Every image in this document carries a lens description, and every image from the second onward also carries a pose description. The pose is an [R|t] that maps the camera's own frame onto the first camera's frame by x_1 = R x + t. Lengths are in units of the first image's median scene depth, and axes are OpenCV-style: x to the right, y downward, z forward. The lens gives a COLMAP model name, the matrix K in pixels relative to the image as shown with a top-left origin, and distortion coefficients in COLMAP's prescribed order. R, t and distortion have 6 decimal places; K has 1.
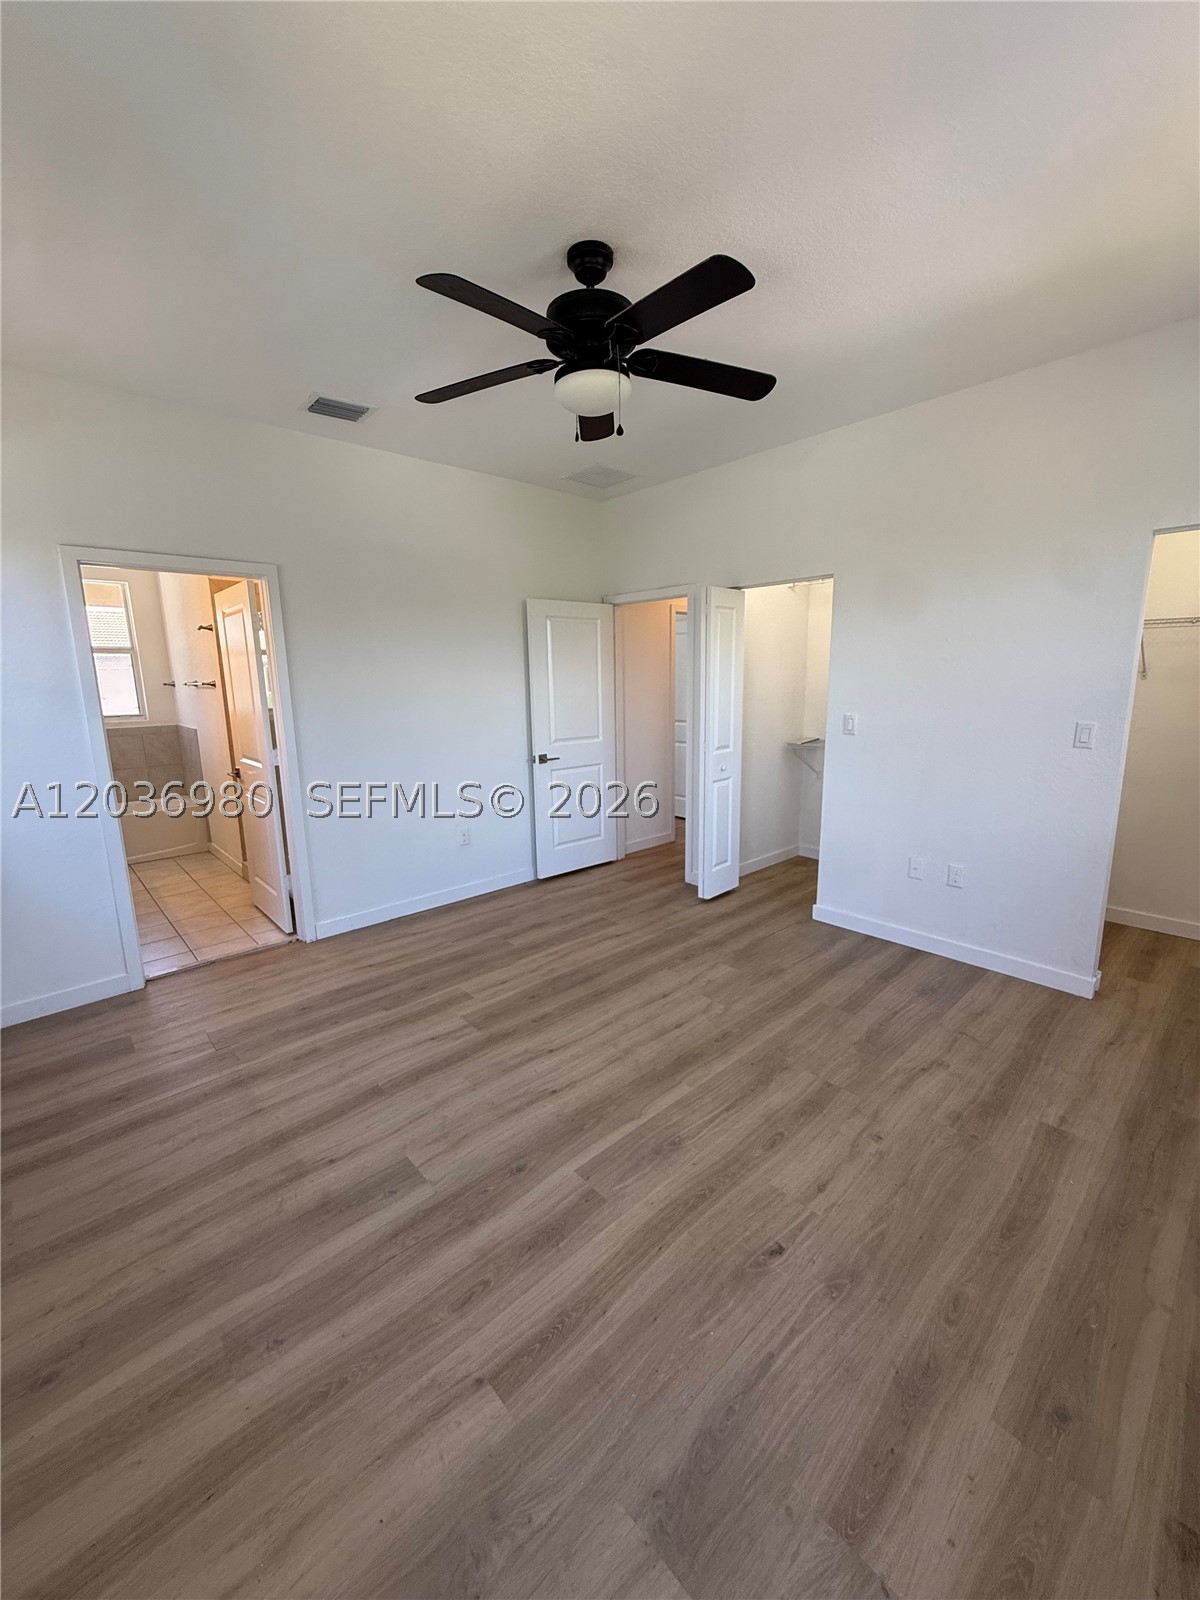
lens RADIAL K [[643.4, 0, 606.2], [0, 643.4, 801.2], [0, 0, 1]] dist [0.004243, 0.000413]
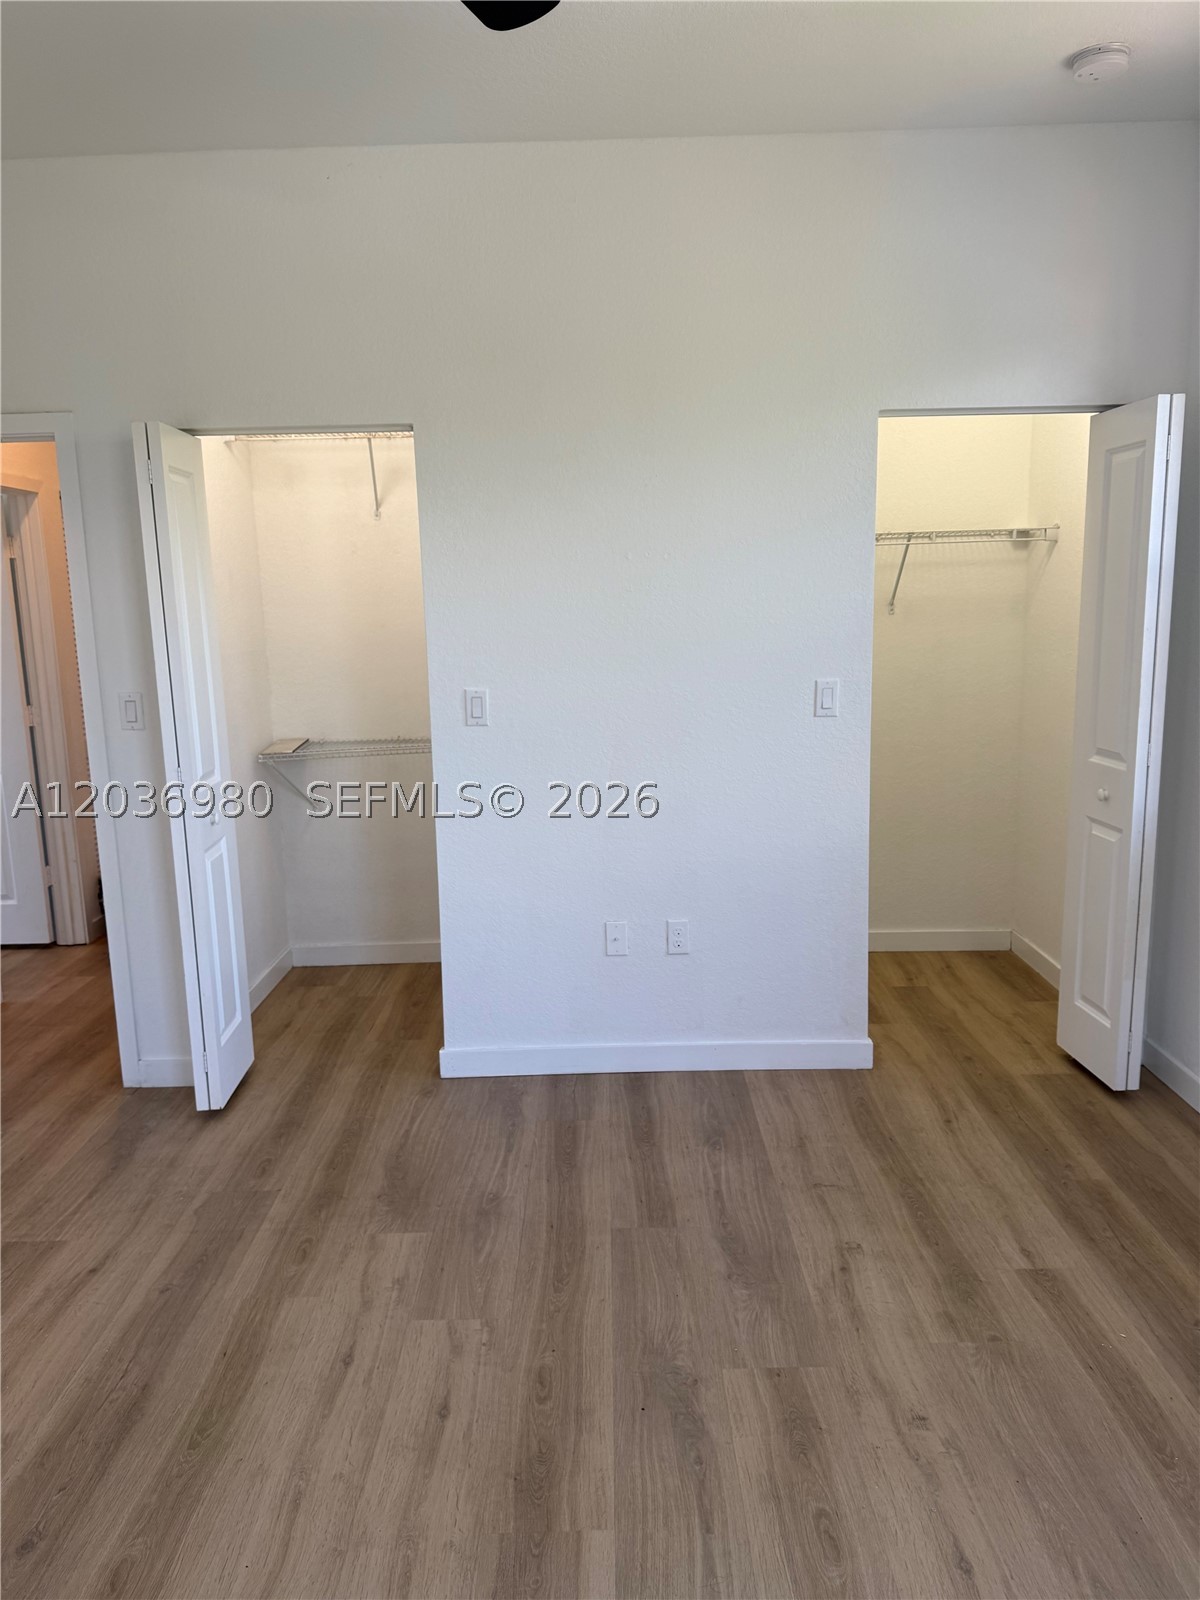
lens RADIAL K [[1135.7, 0, 611.0], [0, 1135.7, 800.6], [0, 0, 1]] dist [0.039241, -0.051446]
pose [[0.679879, -0.131129, 0.721505, -0.303666], [0.155187, 0.987327, 0.033206, -0.067307], [-0.716716, 0.089392, 0.691612, 0.324641]]
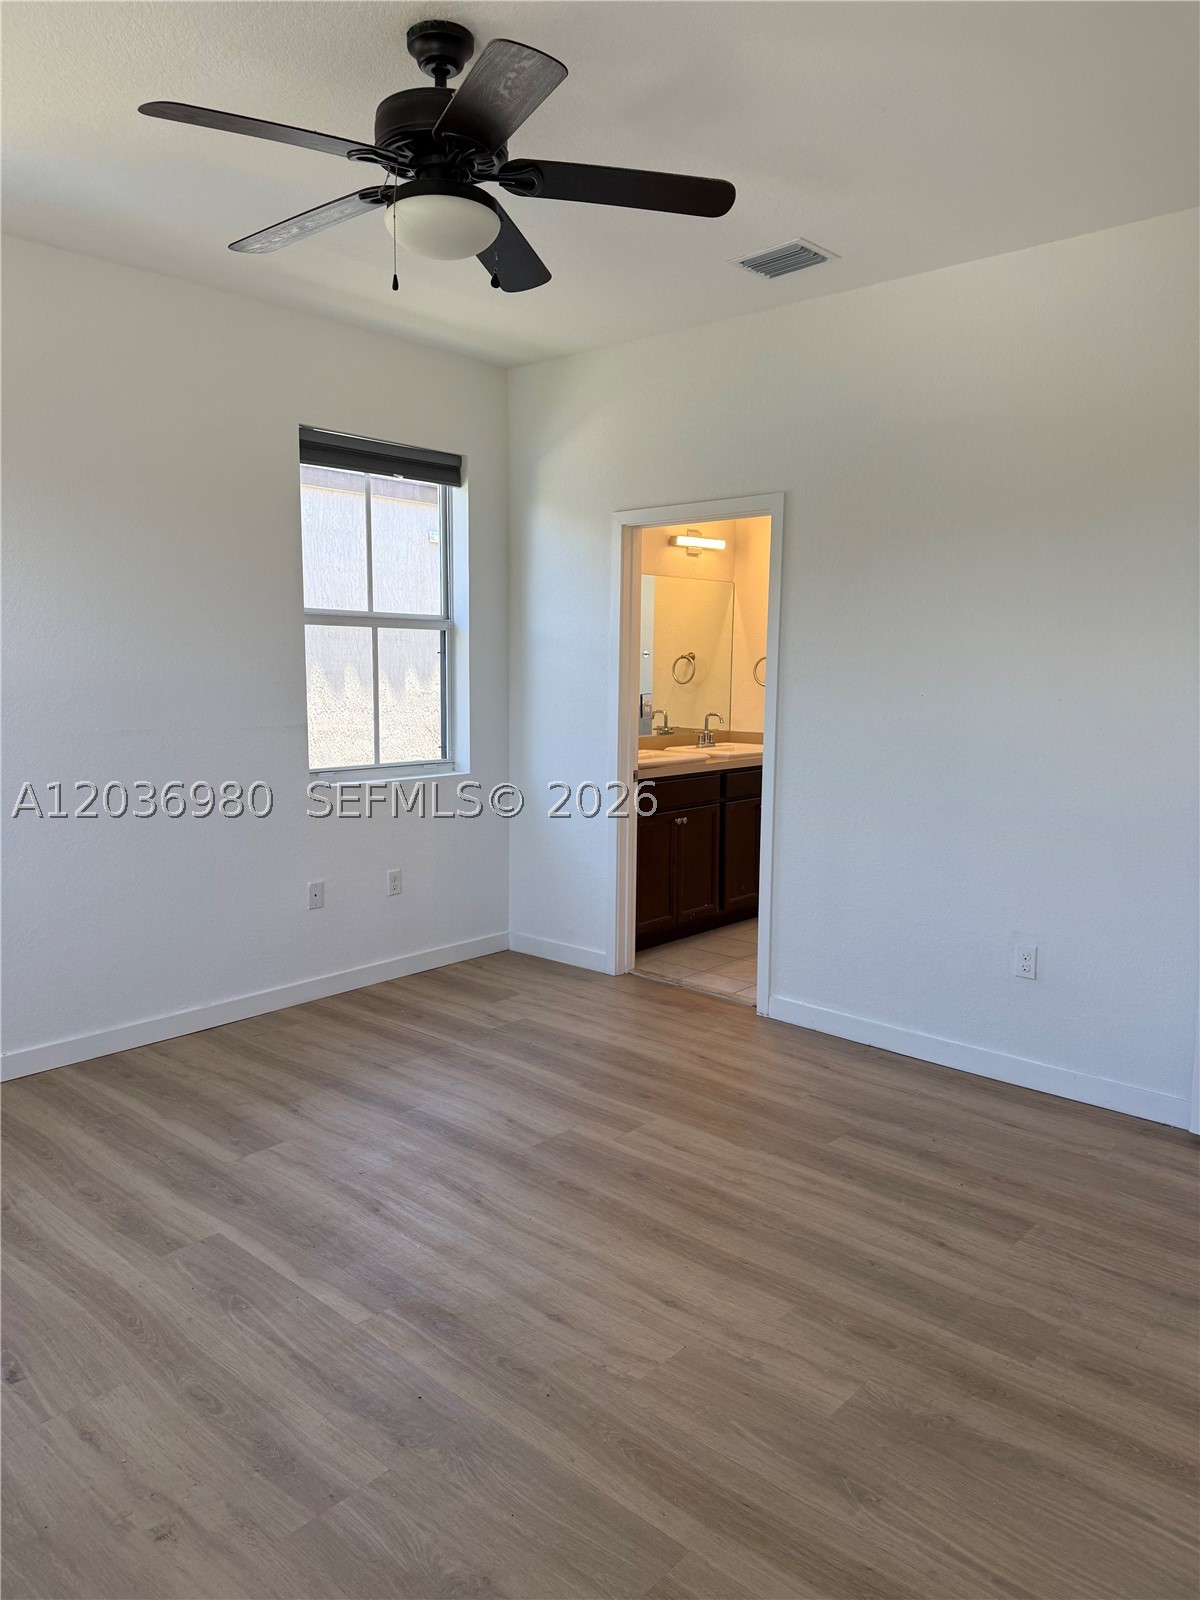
lens RADIAL K [[1135.7, 0, 594.6], [0, 1135.7, 803.8], [0, 0, 1]] dist [0.039241, -0.051446]
pose [[0.078514, 0.146628, -0.986071, 0.908468], [-0.201441, 0.971054, 0.128356, -0.163715], [0.976349, 0.188557, 0.105778, 0.816121]]
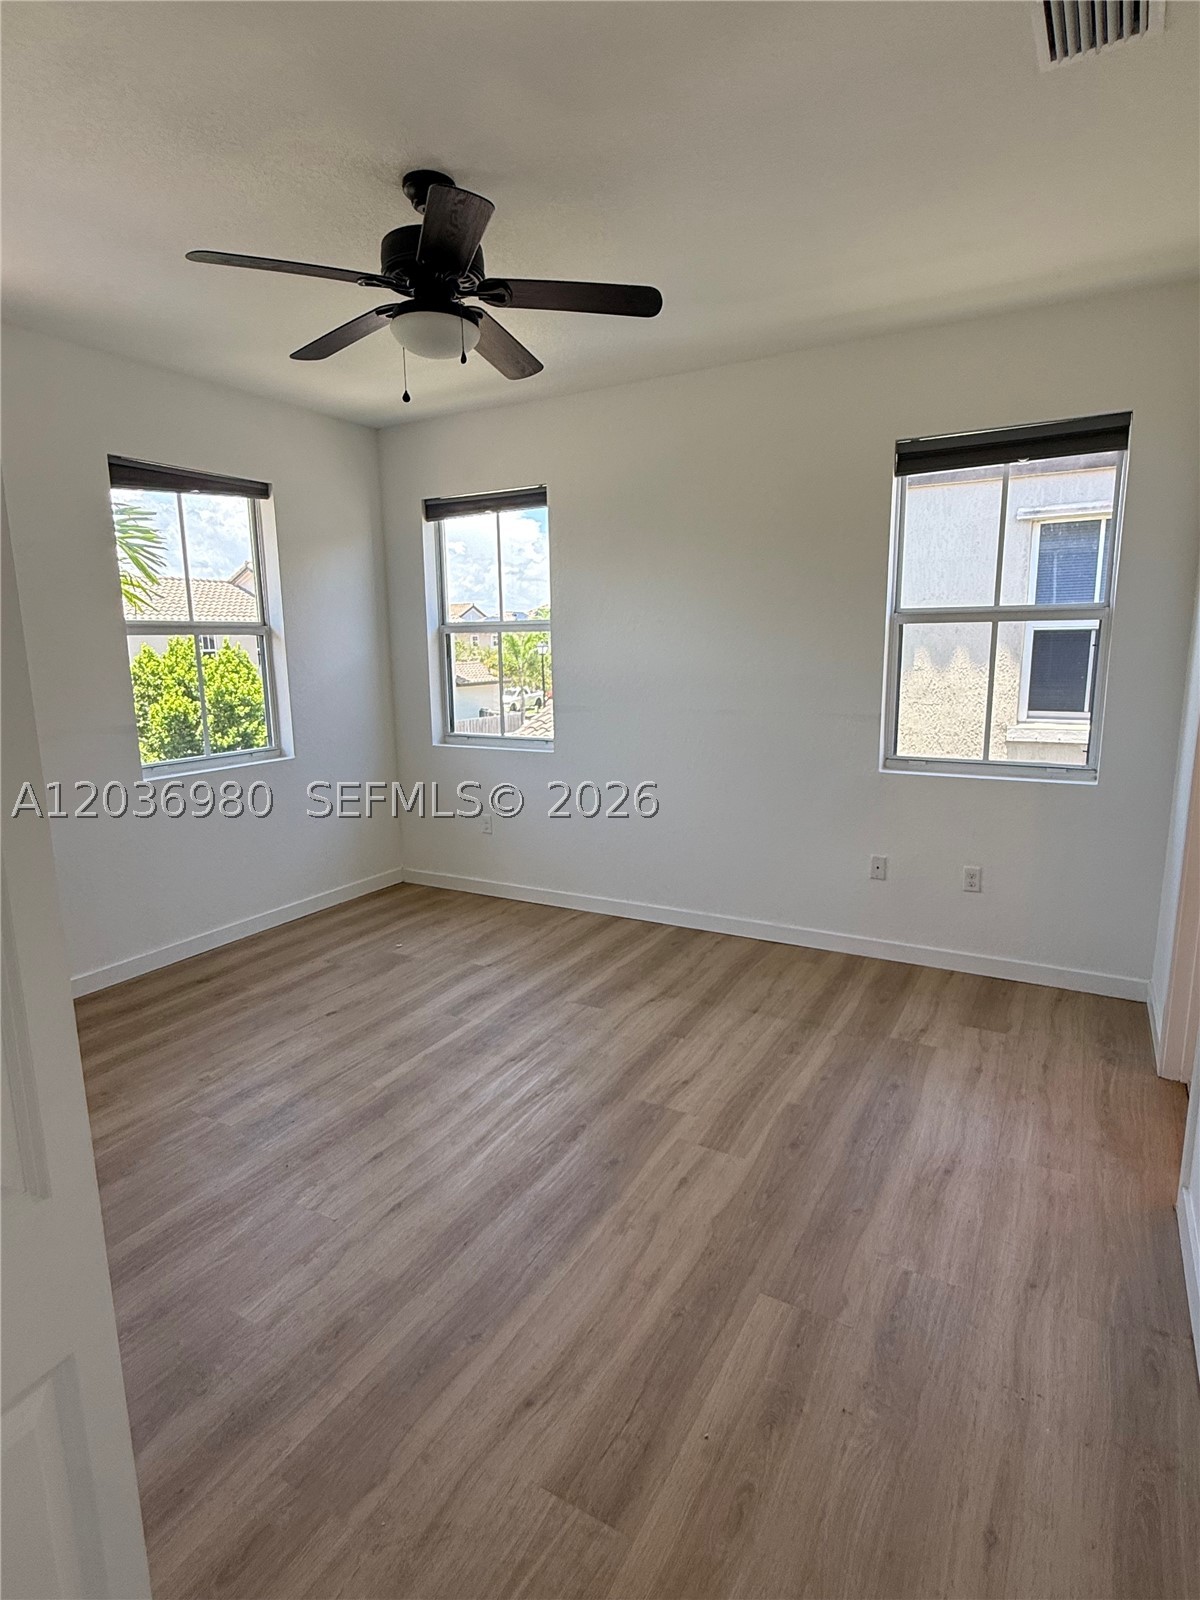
lens RADIAL K [[860.3, 0, 586.1], [0, 860.3, 795.6], [0, 0, 1]] dist [0.009905, -0.001073]
pose [[-0.959189, 0.078576, -0.271628, 0.113807], [-0.025516, 0.932643, 0.359896, -0.338556], [0.281611, 0.352139, -0.892577, 1.675499]]
